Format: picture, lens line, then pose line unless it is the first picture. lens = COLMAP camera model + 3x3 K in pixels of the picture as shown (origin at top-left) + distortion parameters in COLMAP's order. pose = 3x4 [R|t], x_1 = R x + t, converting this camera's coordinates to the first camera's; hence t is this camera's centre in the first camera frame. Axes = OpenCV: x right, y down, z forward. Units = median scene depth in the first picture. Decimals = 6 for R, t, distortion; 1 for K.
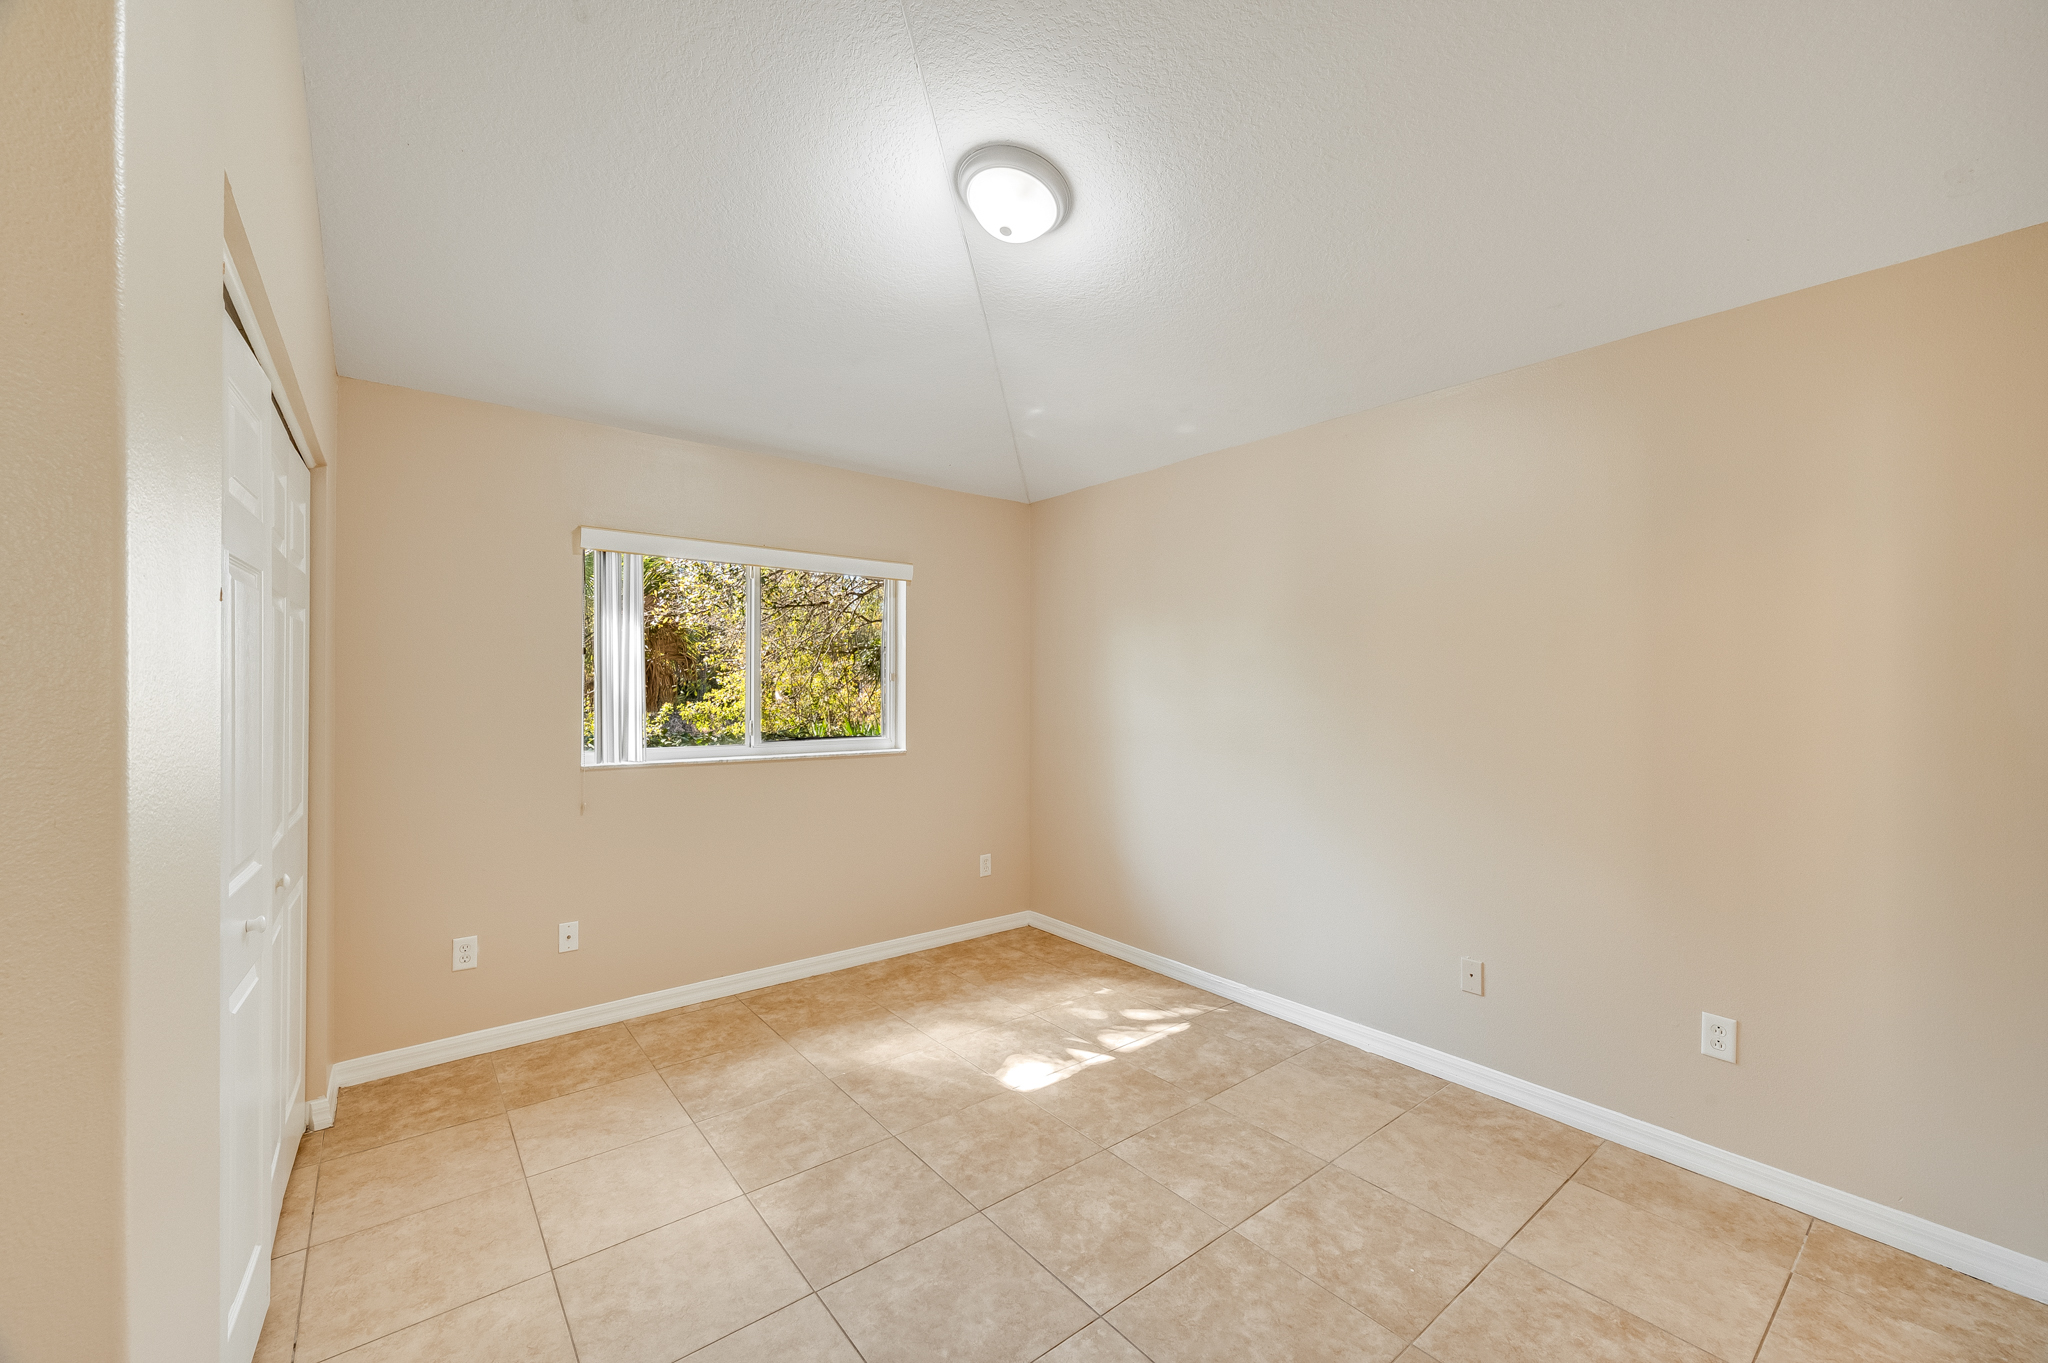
lens RADIAL K [[807.5, 0, 1024.6], [0, 807.5, 692.8], [0, 0, 1]] dist [-0.005732, 0.000490]
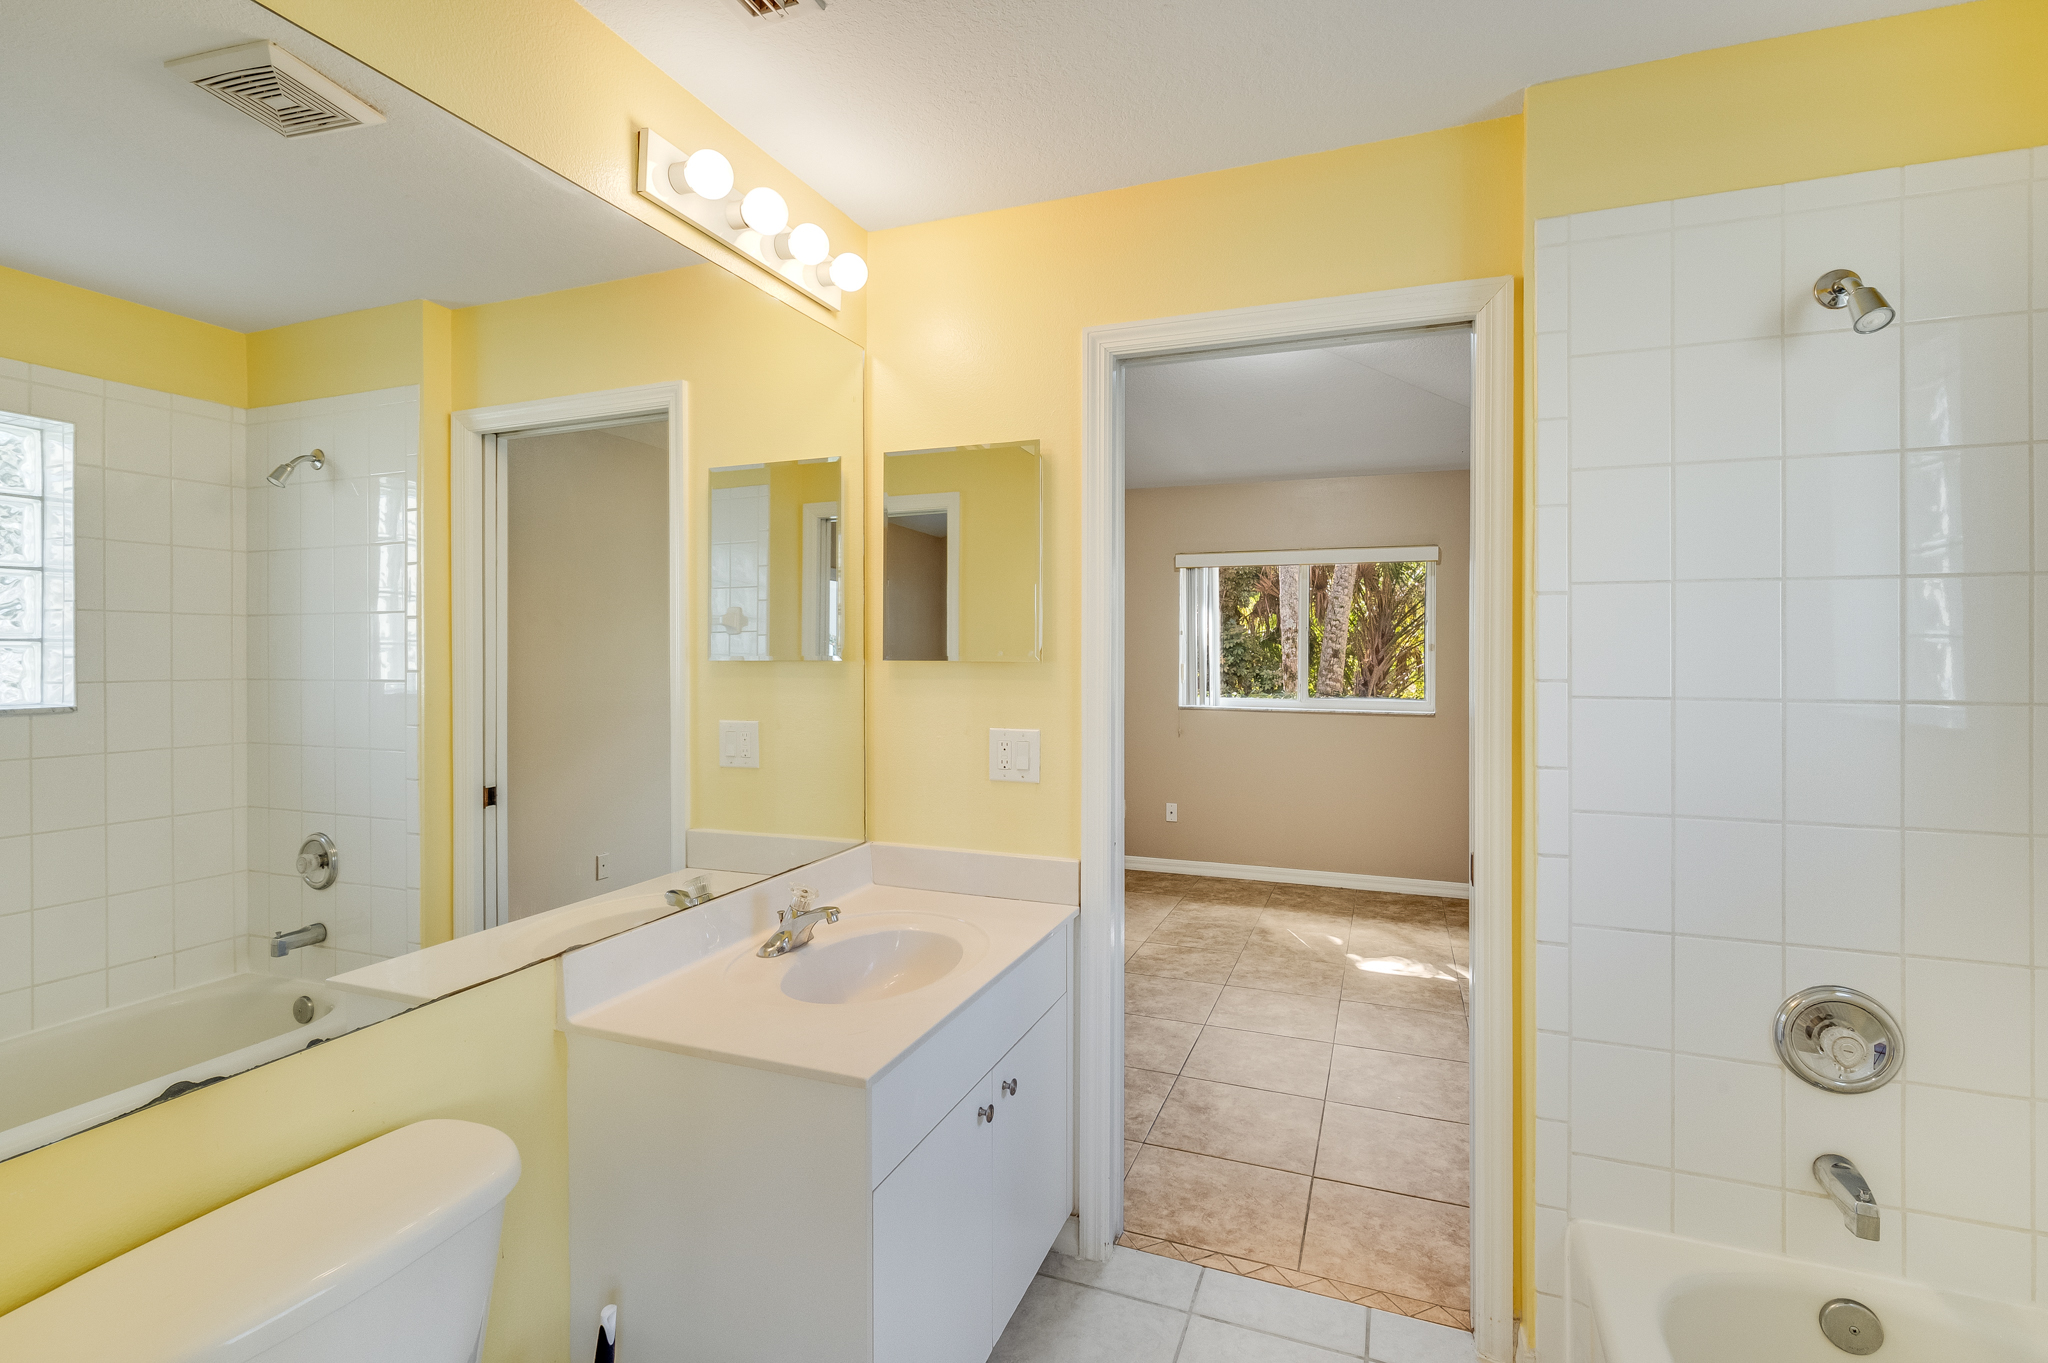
lens RADIAL K [[933.5, 0, 1028.1], [0, 933.5, 663.8], [0, 0, 1]] dist [0.000538, 0.001287]
pose [[0.506104, 0.009458, -0.862421, 1.134242], [-0.008049, 0.999948, 0.006243, 0.000768], [0.862435, 0.003782, 0.506154, -0.230549]]
